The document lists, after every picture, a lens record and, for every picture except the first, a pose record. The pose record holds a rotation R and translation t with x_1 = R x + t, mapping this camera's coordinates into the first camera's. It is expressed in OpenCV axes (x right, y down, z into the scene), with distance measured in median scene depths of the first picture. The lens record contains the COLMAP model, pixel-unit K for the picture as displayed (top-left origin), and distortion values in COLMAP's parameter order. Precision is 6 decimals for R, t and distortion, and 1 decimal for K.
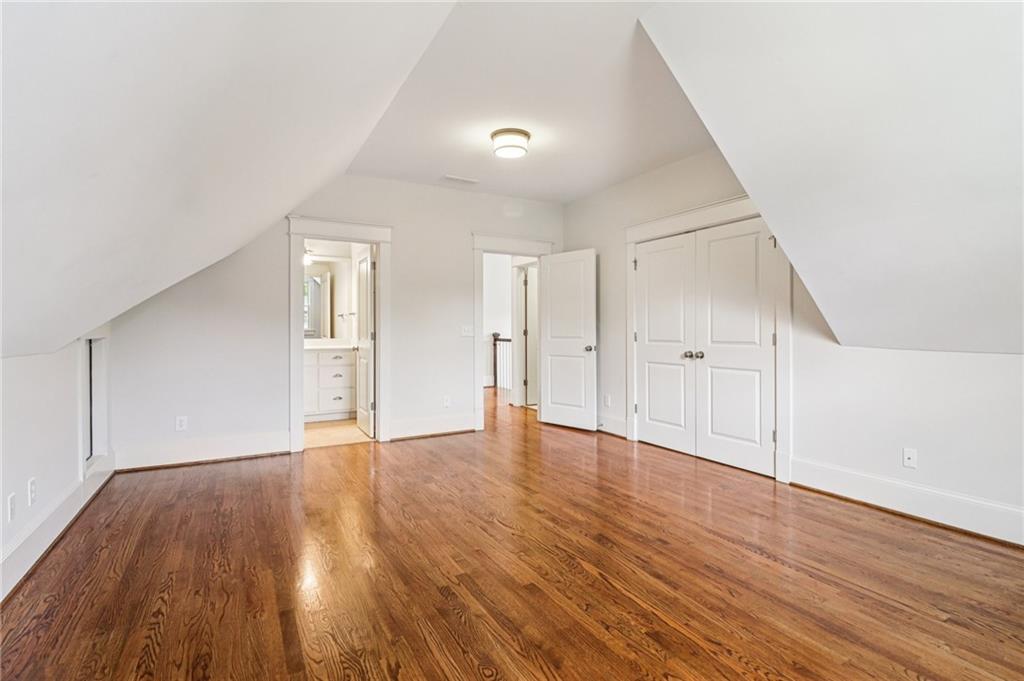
lens RADIAL K [[496.1, 0, 518.6], [0, 496.1, 335.5], [0, 0, 1]] dist [-0.003810, -0.008592]
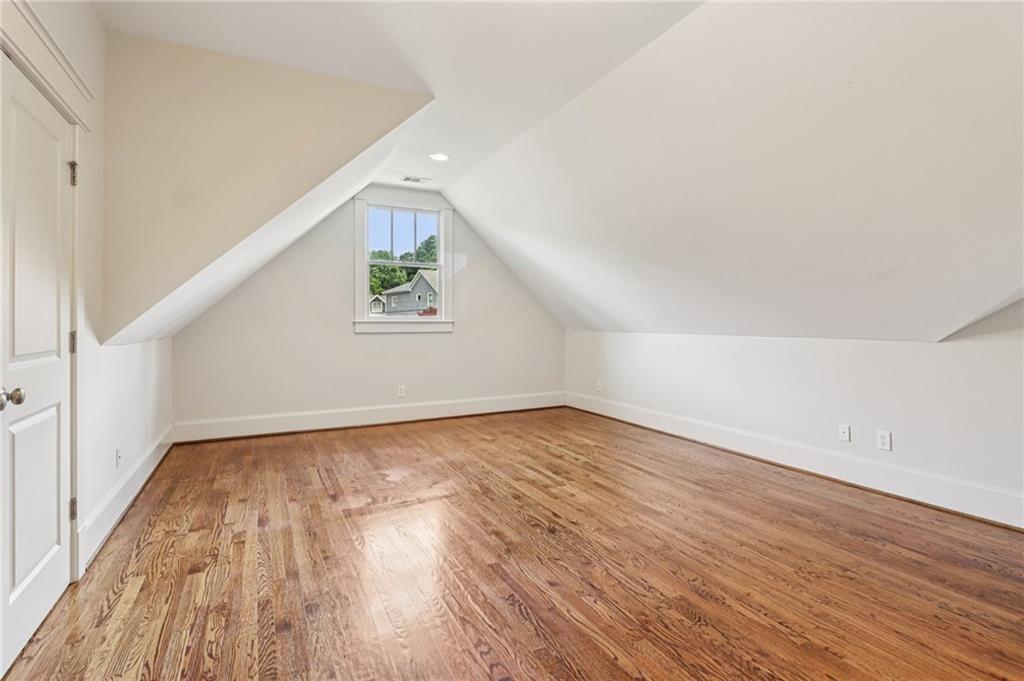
lens RADIAL K [[496.1, 0, 519.4], [0, 496.1, 313.0], [0, 0, 1]] dist [-0.003810, -0.008592]
pose [[-0.999364, 0.006884, 0.034990, -0.032056], [0.006746, 0.999969, -0.004035, -0.025059], [-0.035016, -0.003797, -0.999380, 1.990106]]
